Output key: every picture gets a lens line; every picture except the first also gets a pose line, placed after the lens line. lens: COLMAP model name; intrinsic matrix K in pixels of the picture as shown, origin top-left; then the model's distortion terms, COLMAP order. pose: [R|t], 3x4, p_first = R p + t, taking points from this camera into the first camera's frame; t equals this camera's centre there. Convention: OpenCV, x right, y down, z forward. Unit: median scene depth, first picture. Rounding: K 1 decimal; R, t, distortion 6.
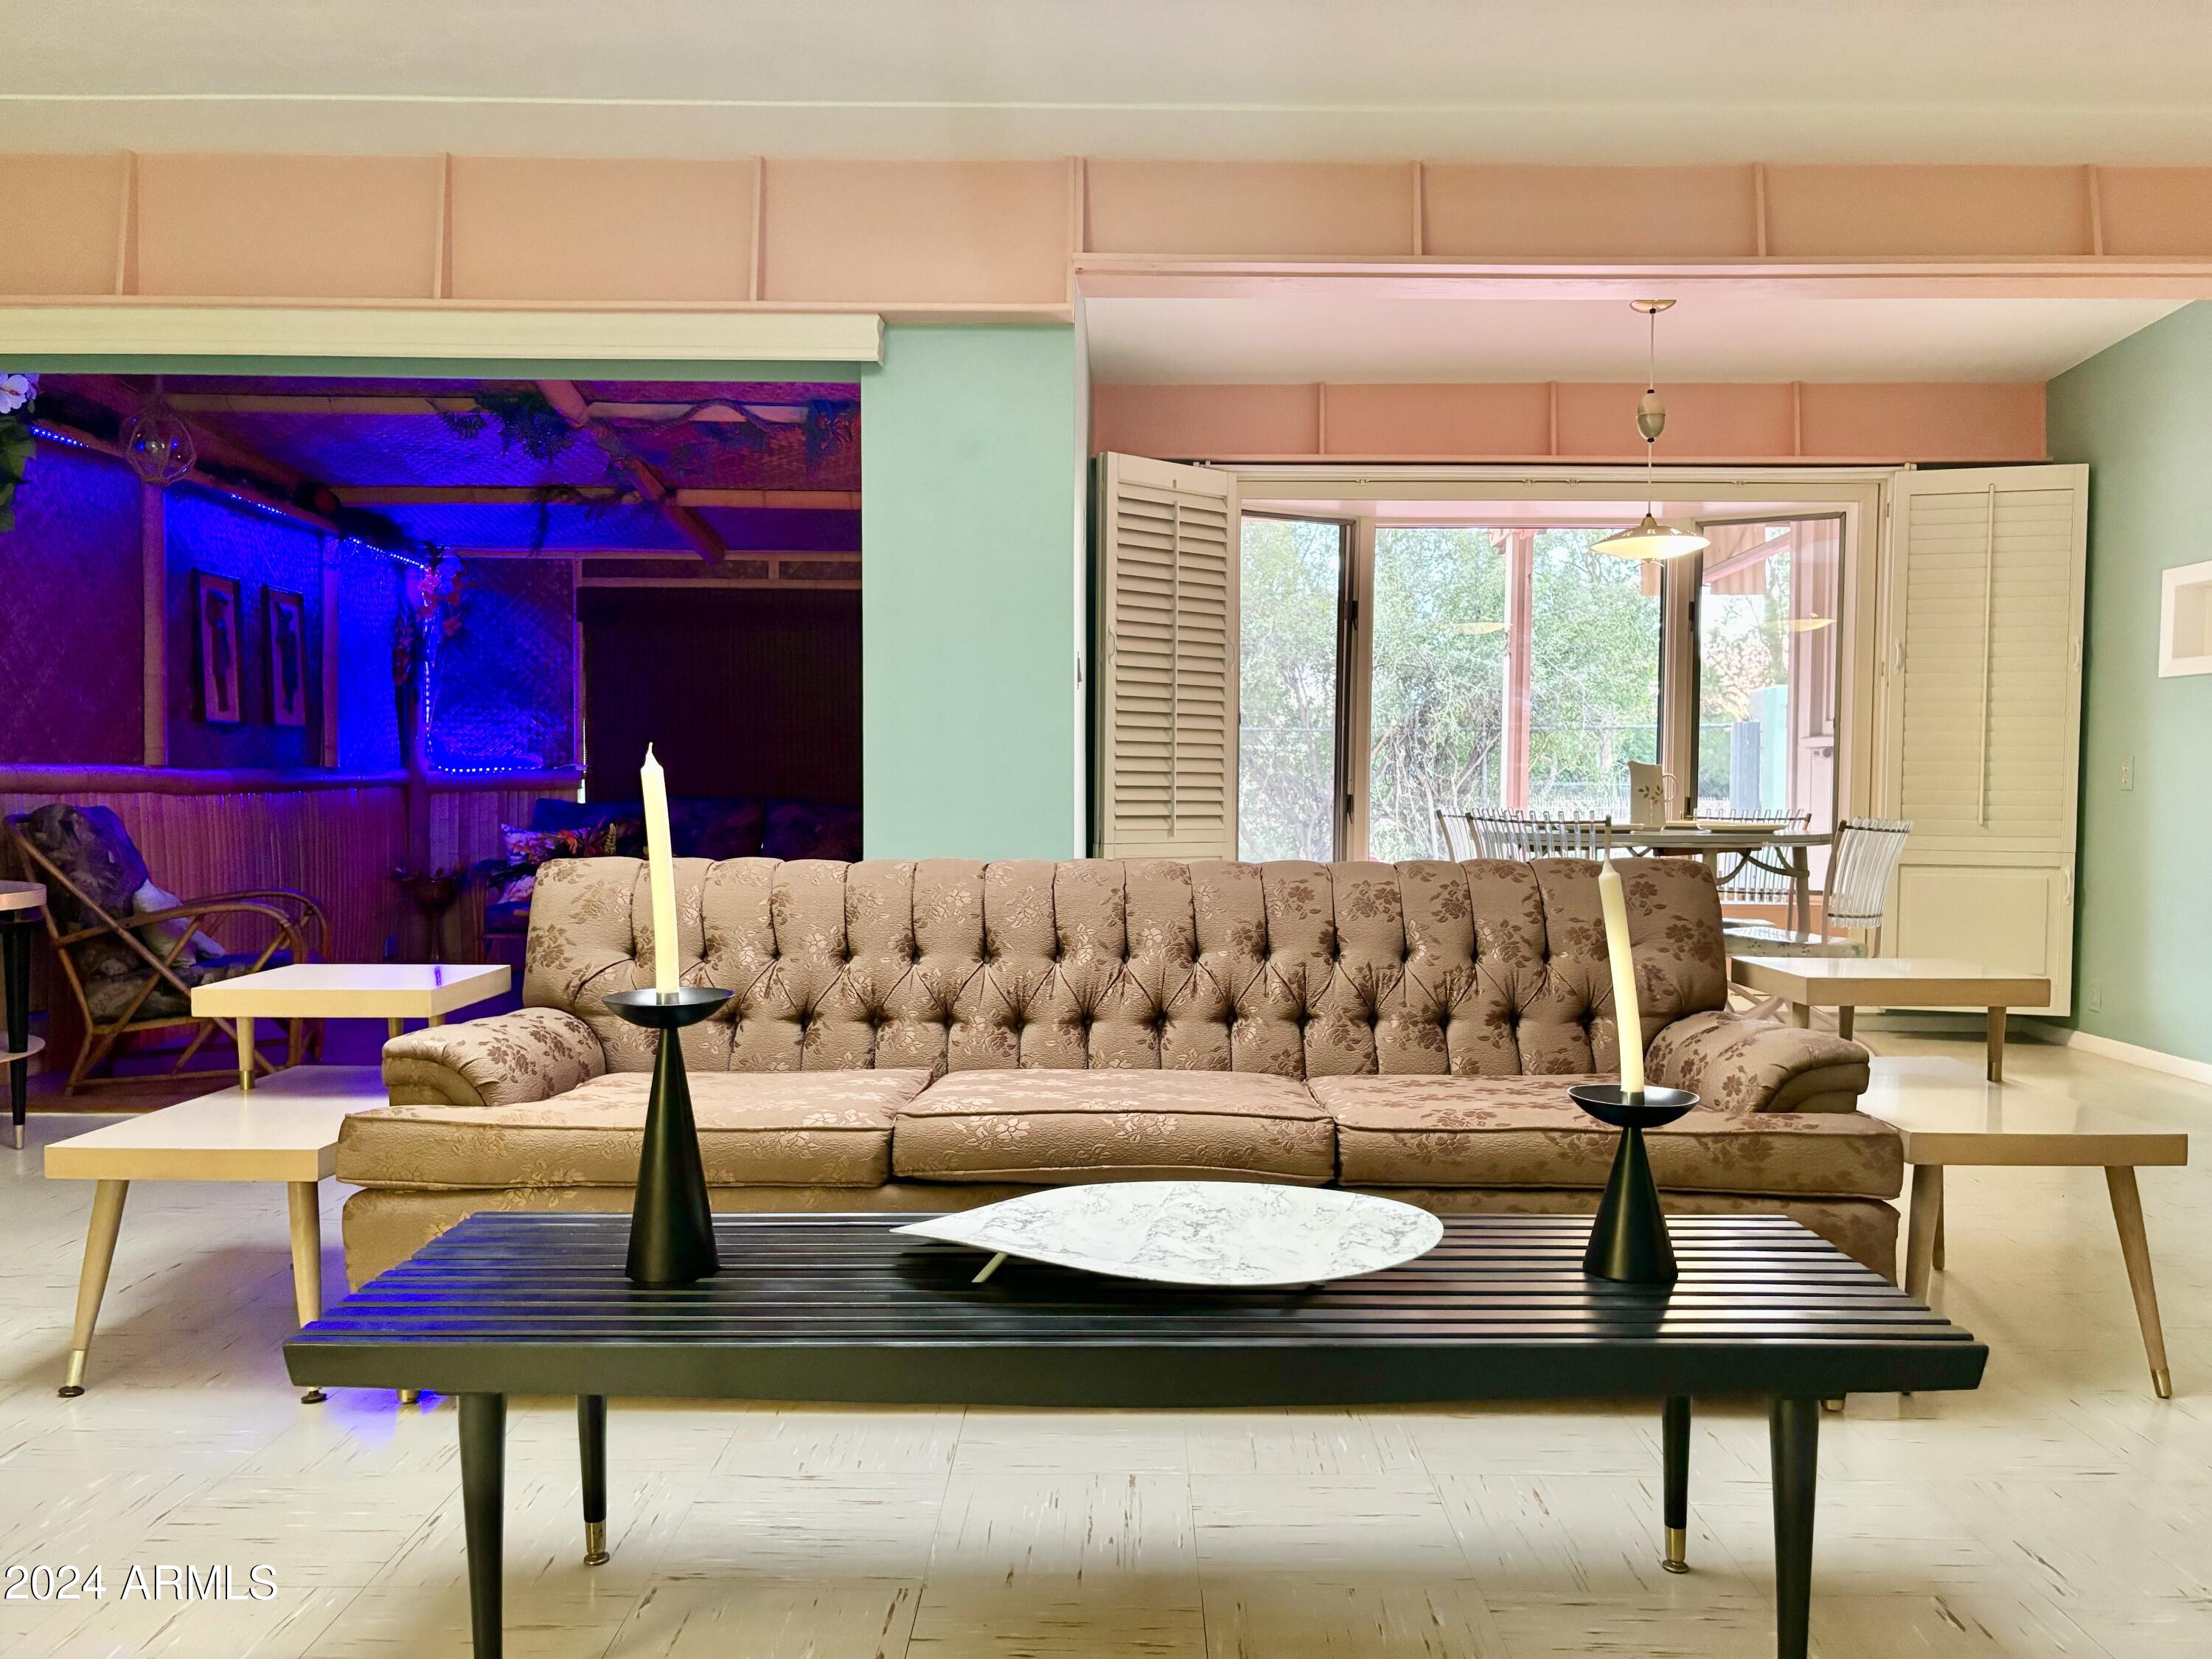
lens RADIAL K [[1680.6, 0, 1105.4], [0, 1680.6, 848.5], [0, 0, 1]] dist [0.091147, -0.118851]
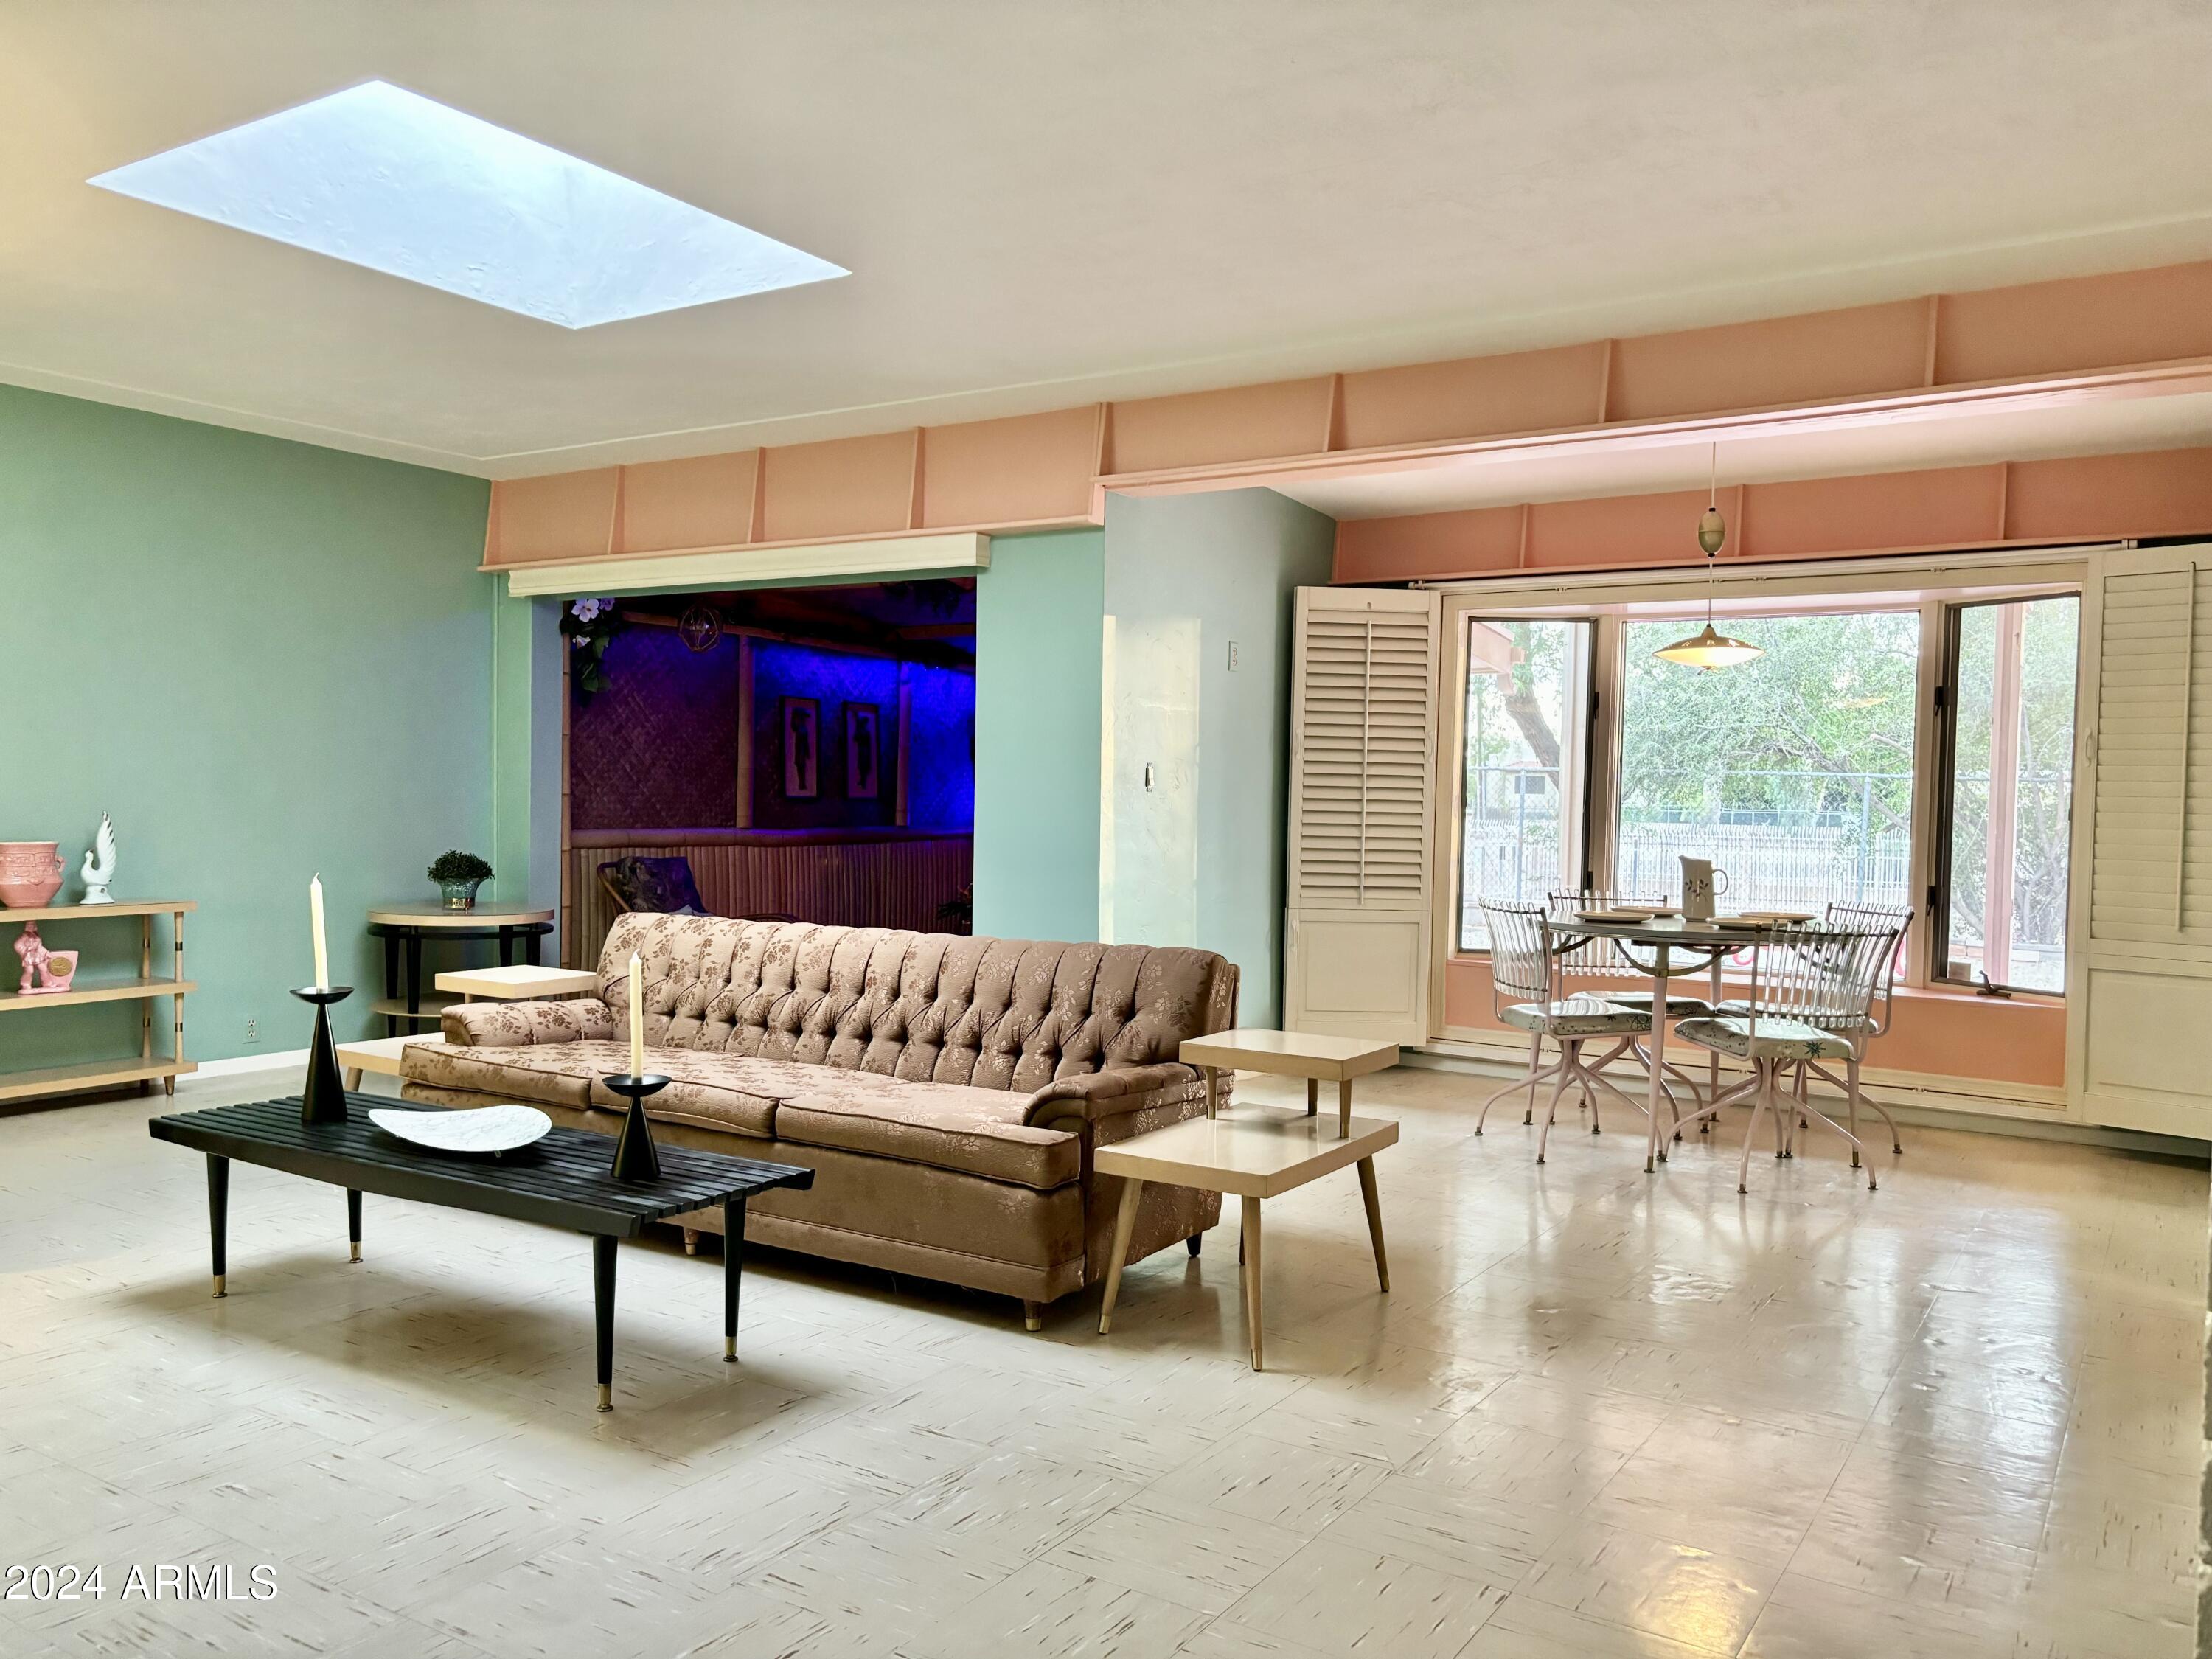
lens RADIAL K [[1680.6, 0, 1105.4], [0, 1680.6, 848.5], [0, 0, 1]] dist [0.091147, -0.118851]
pose [[0.842240, 0.026554, -0.538448, 0.522626], [-0.033966, 0.999416, -0.003843, -0.035472], [0.538031, 0.021525, 0.842650, -0.088627]]
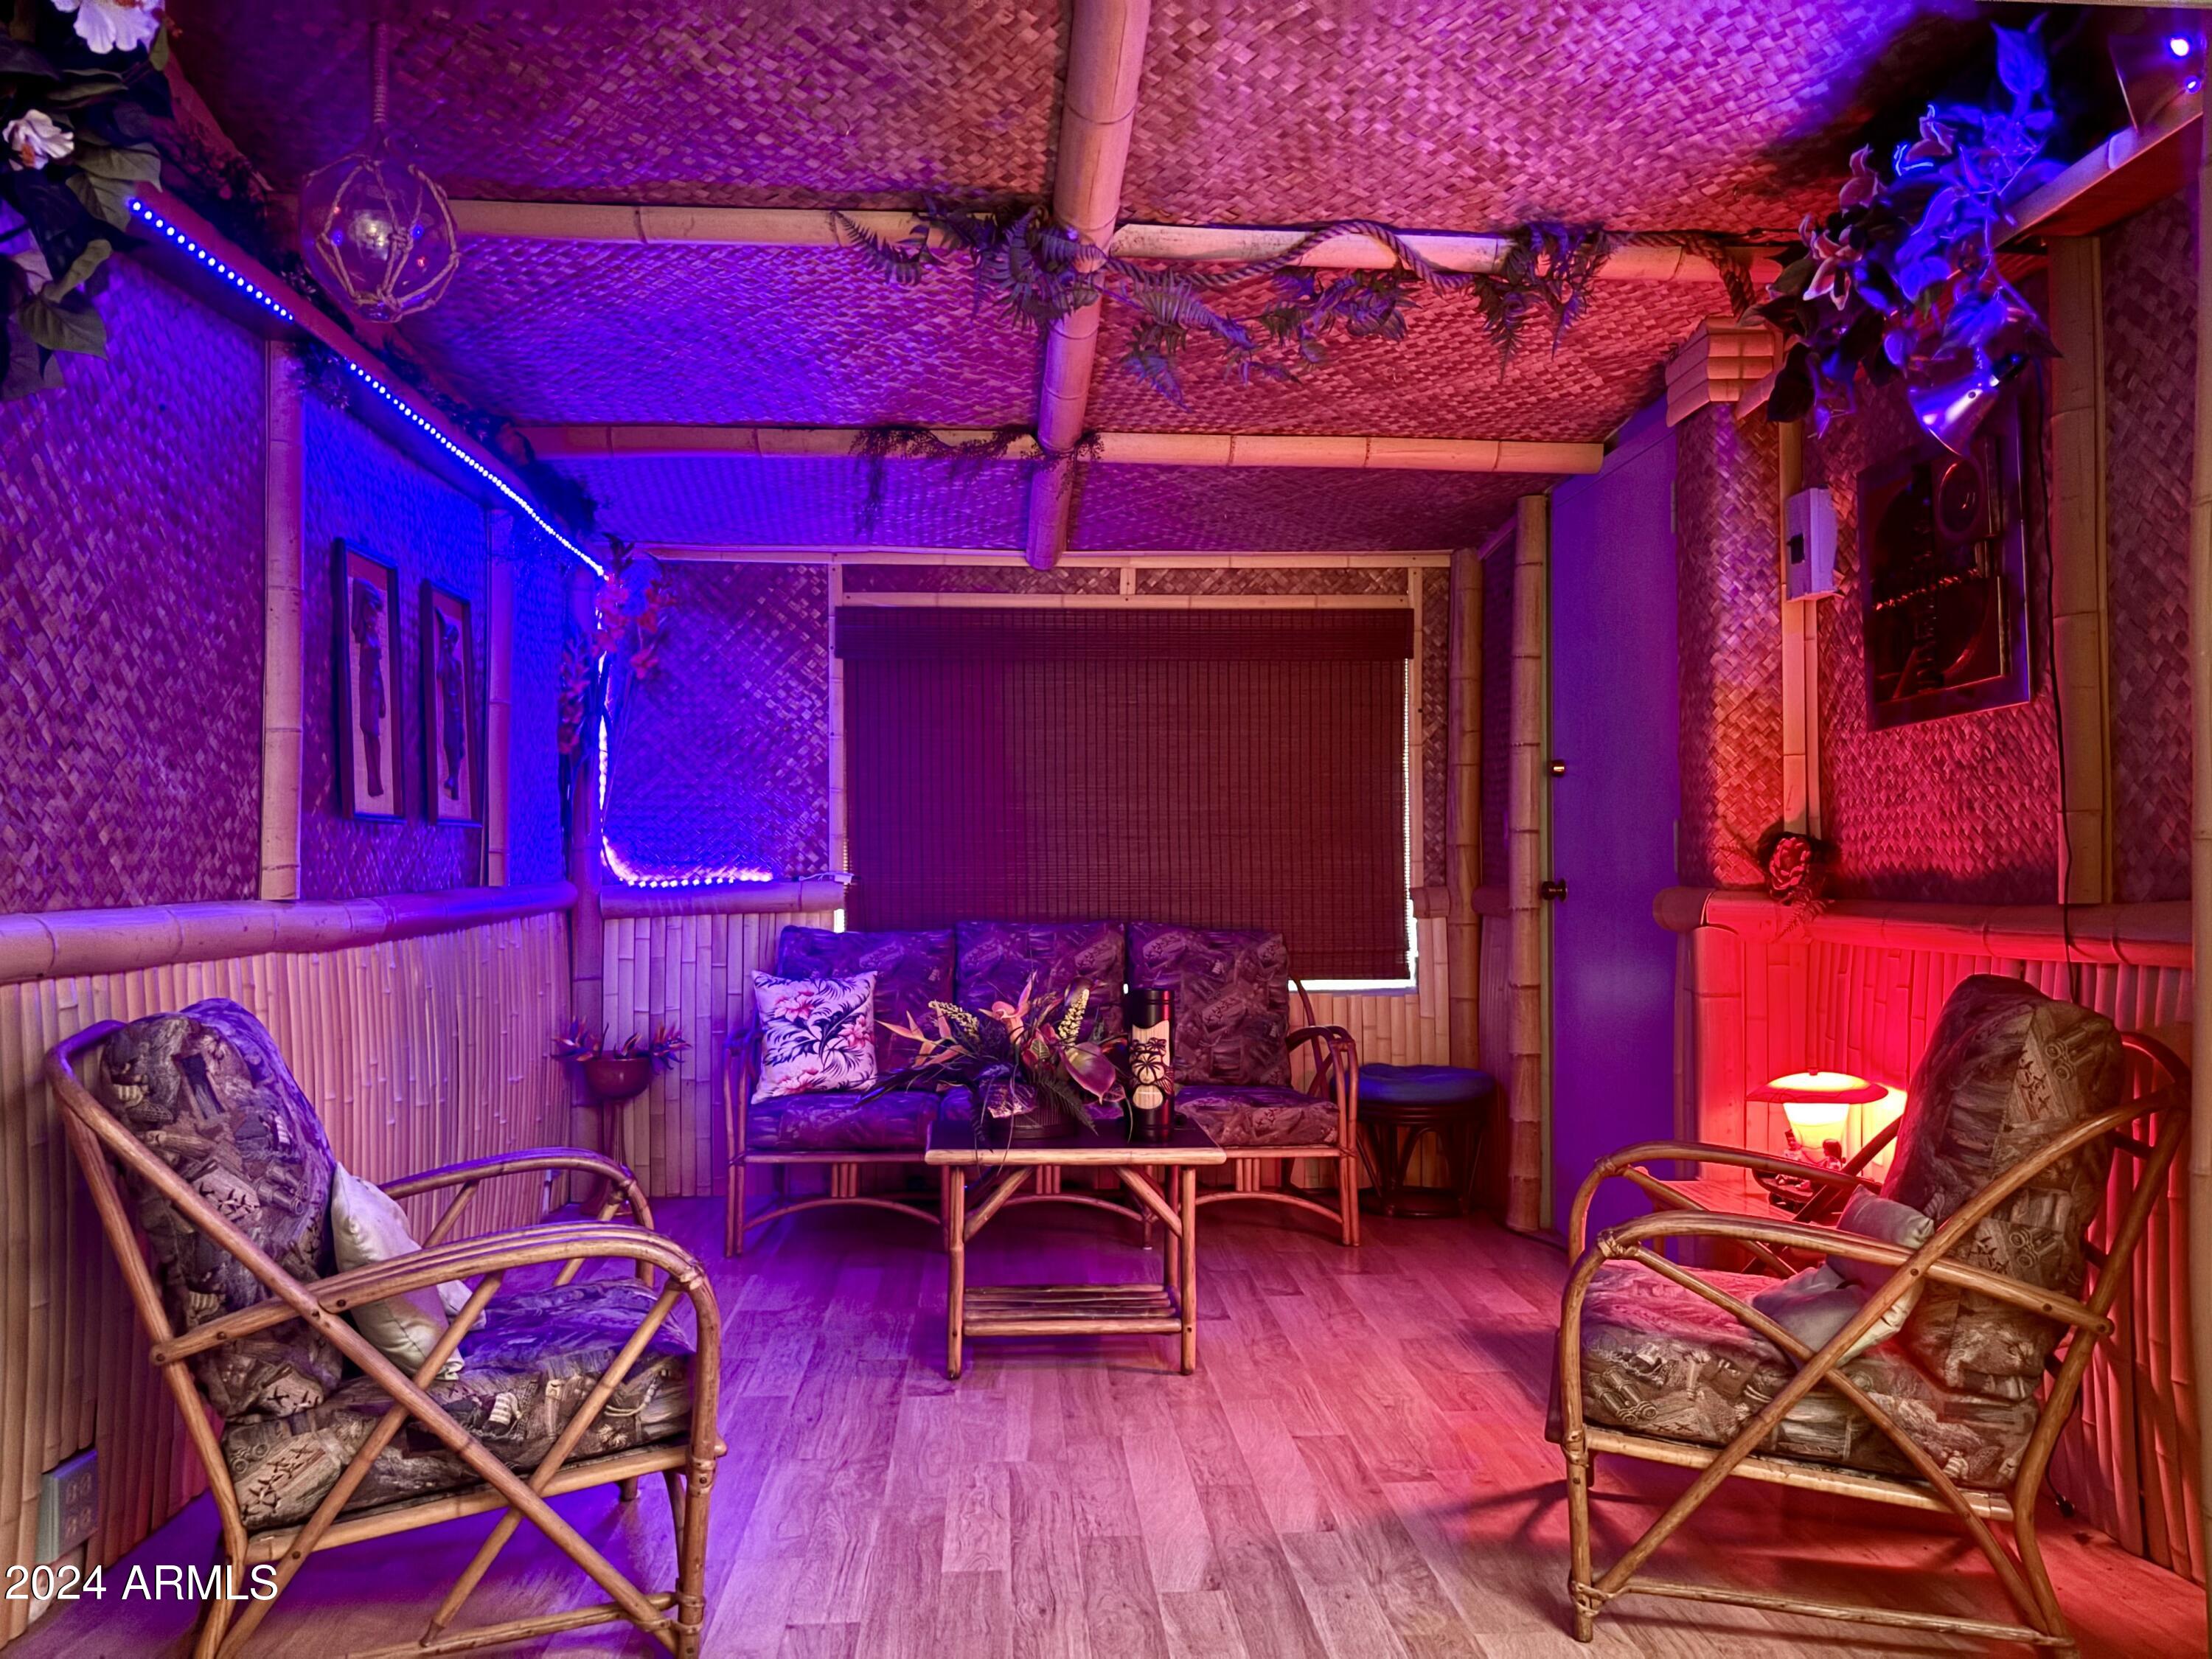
lens RADIAL K [[1680.6, 0, 1105.4], [0, 1680.6, 848.5], [0, 0, 1]] dist [0.091147, -0.118851]
pose [[0.997787, -0.004766, 0.066315, -0.338069], [0.007805, 0.998928, -0.045639, -0.038858], [-0.066026, 0.046055, 0.996754, 0.461351]]
